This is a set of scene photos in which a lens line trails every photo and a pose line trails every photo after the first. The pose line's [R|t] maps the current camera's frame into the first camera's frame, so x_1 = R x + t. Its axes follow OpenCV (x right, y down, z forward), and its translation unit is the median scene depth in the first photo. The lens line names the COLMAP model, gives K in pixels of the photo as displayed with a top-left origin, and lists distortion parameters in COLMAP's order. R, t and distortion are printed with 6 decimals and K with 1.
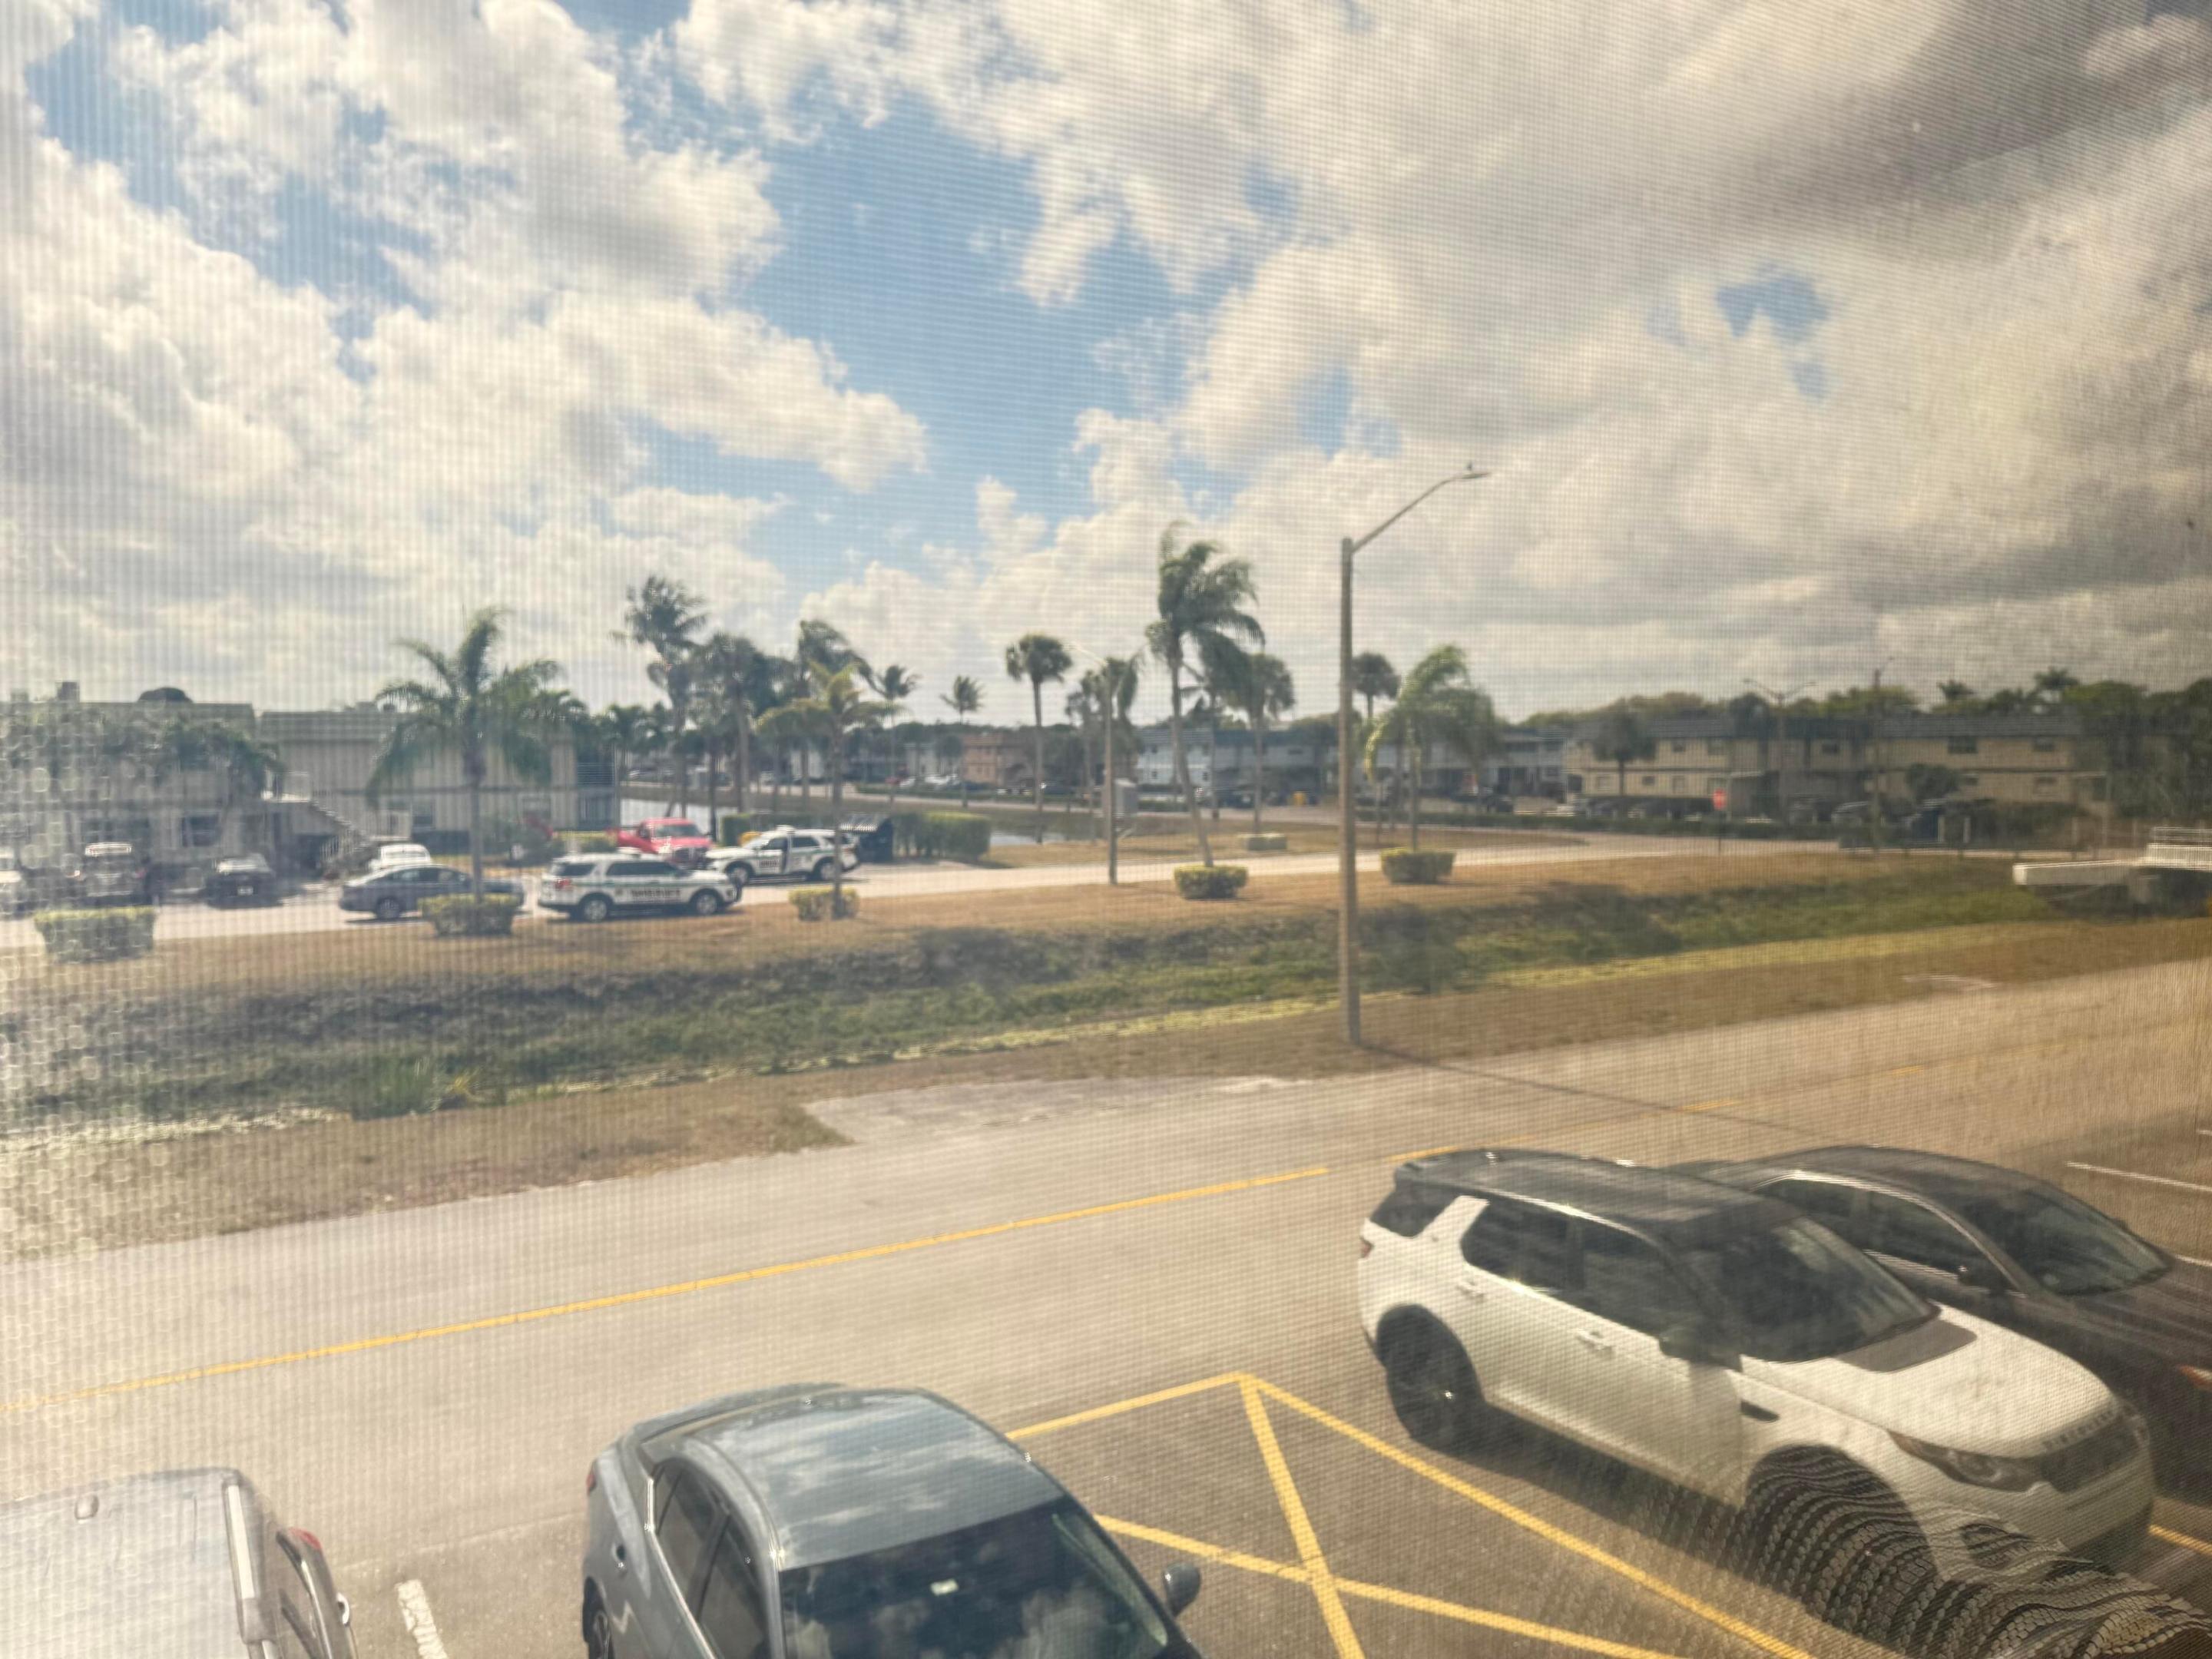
lens RADIAL K [[1539.5, 0, 1094.7], [0, 1539.5, 825.2], [0, 0, 1]] dist [-0.000621, -0.007186]
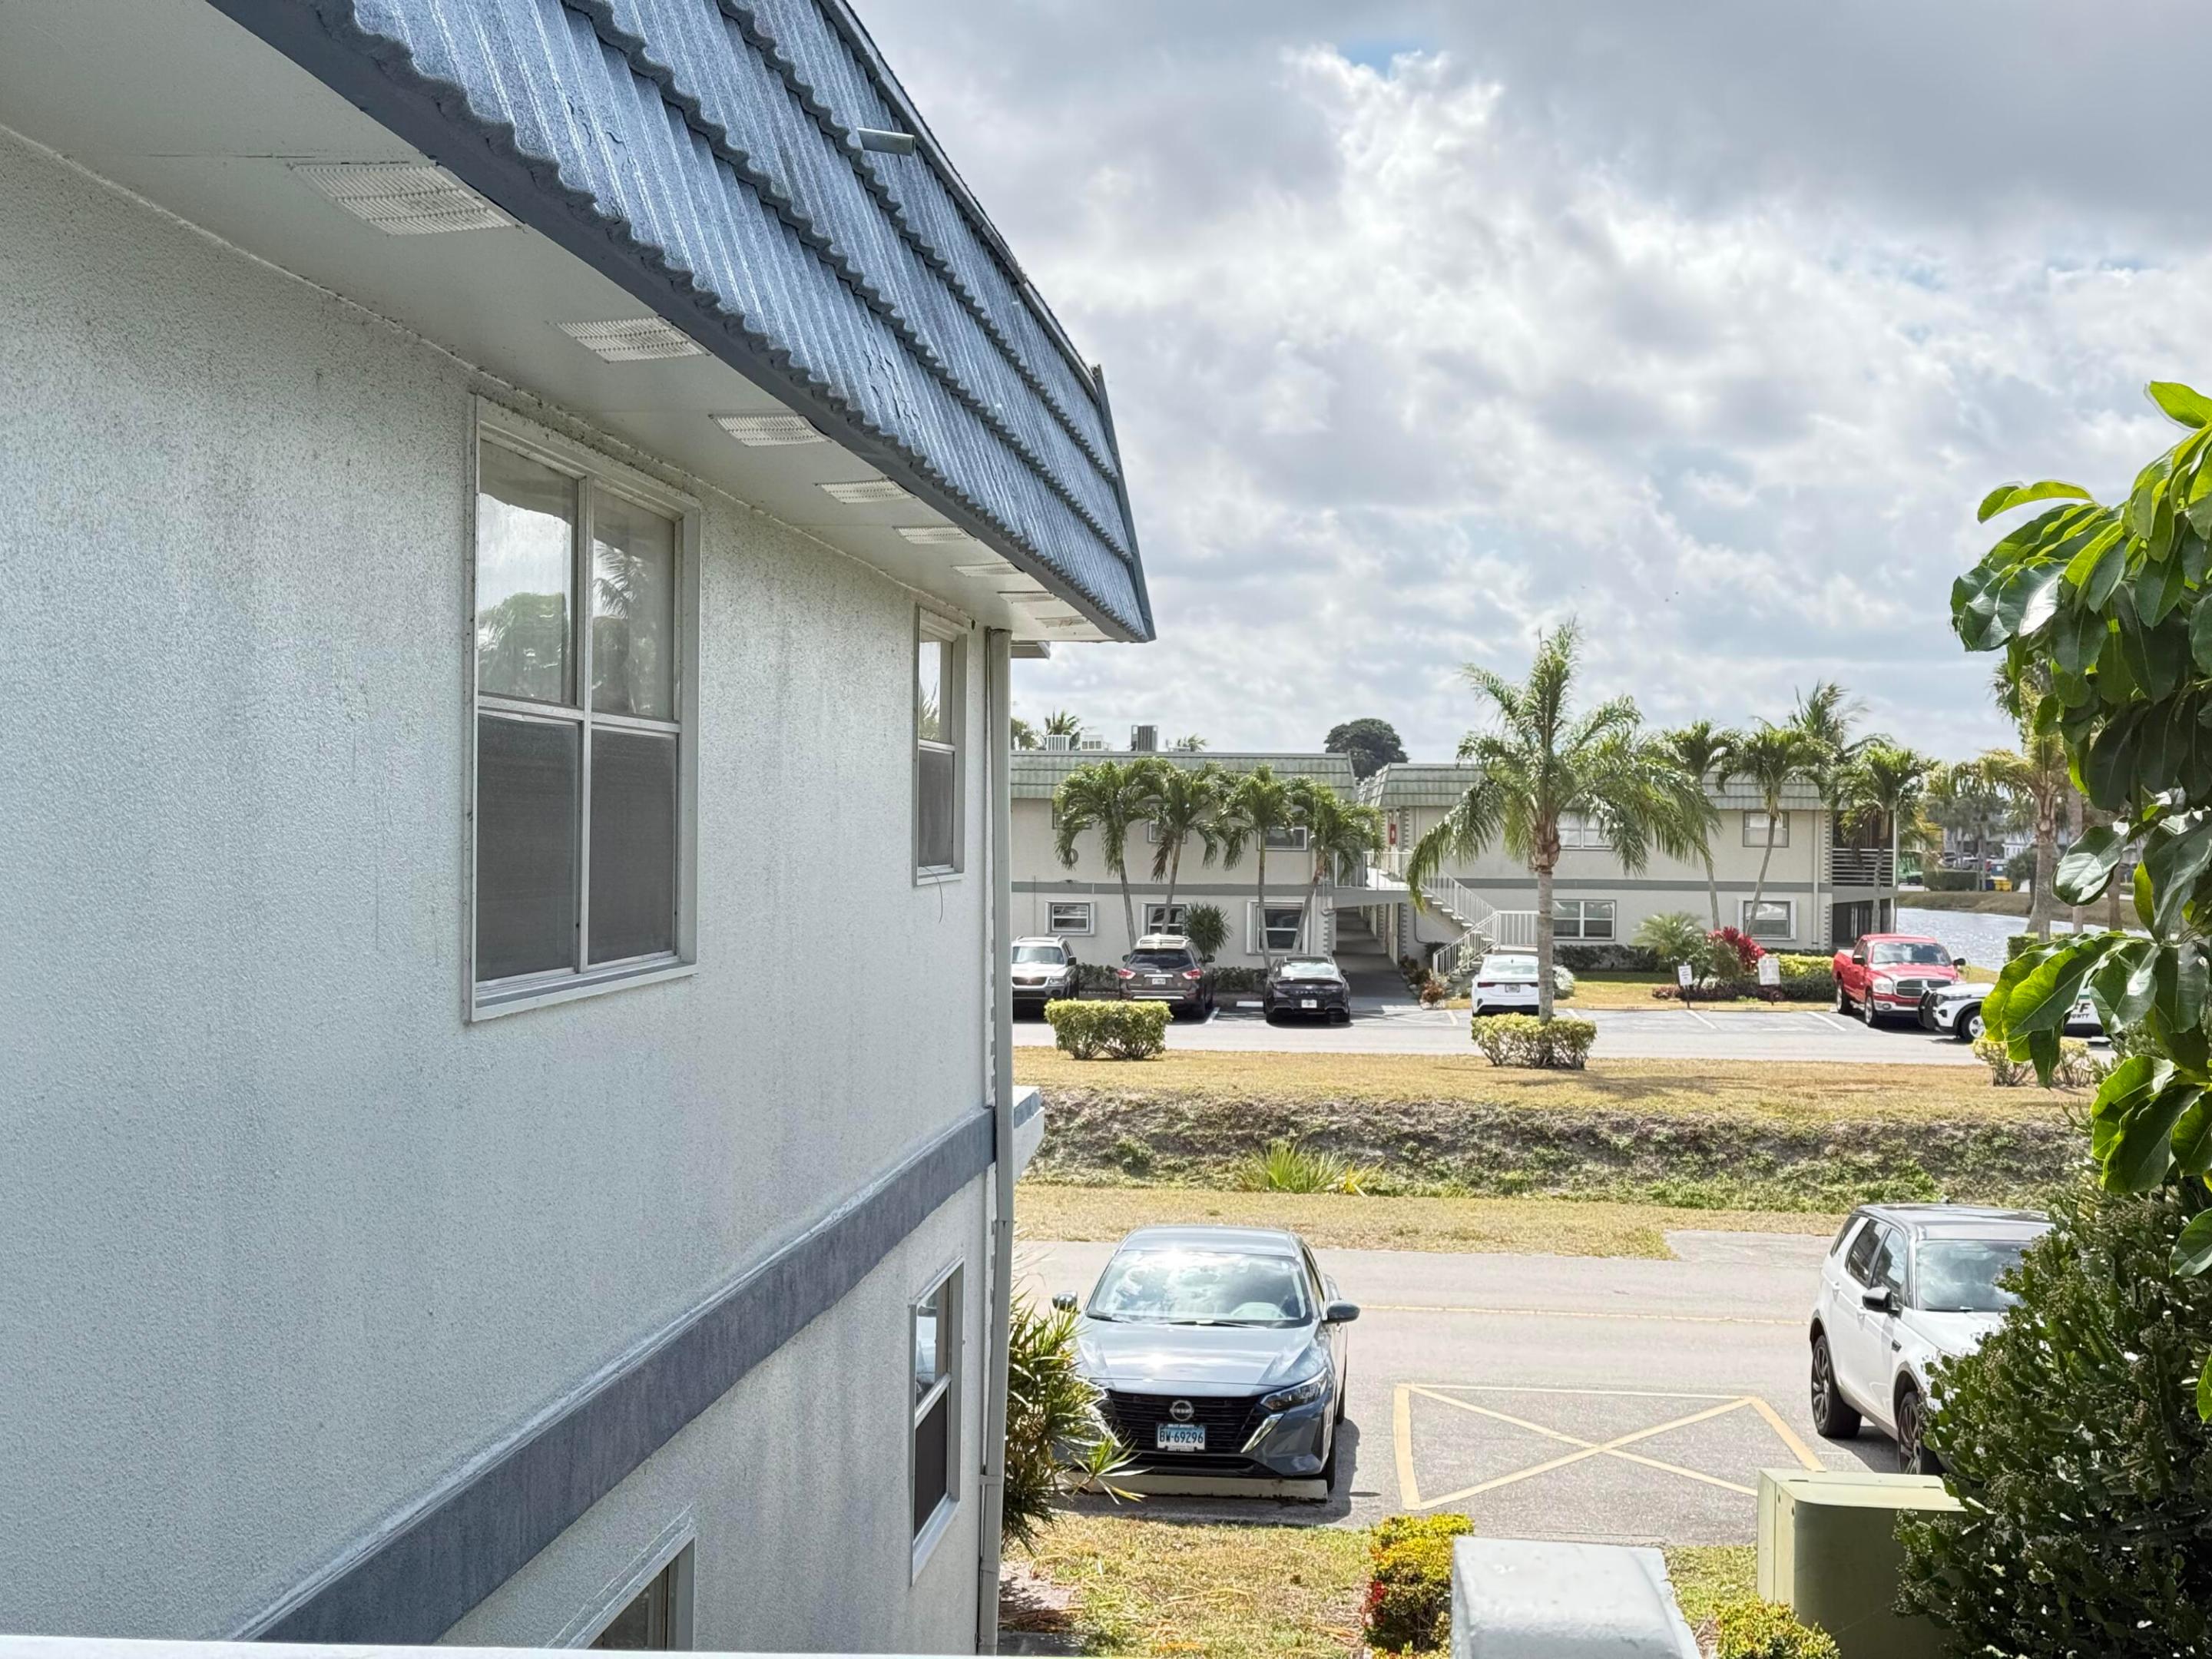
lens RADIAL K [[3065.7, 0, 1112.0], [0, 3065.7, 829.1], [0, 0, 1]] dist [0.180503, 0.000000]
pose [[0.803858, 0.017825, -0.594555, 0.533484], [-0.047597, 0.998273, -0.034423, 0.026815], [0.592914, 0.055970, 0.803318, -0.548249]]
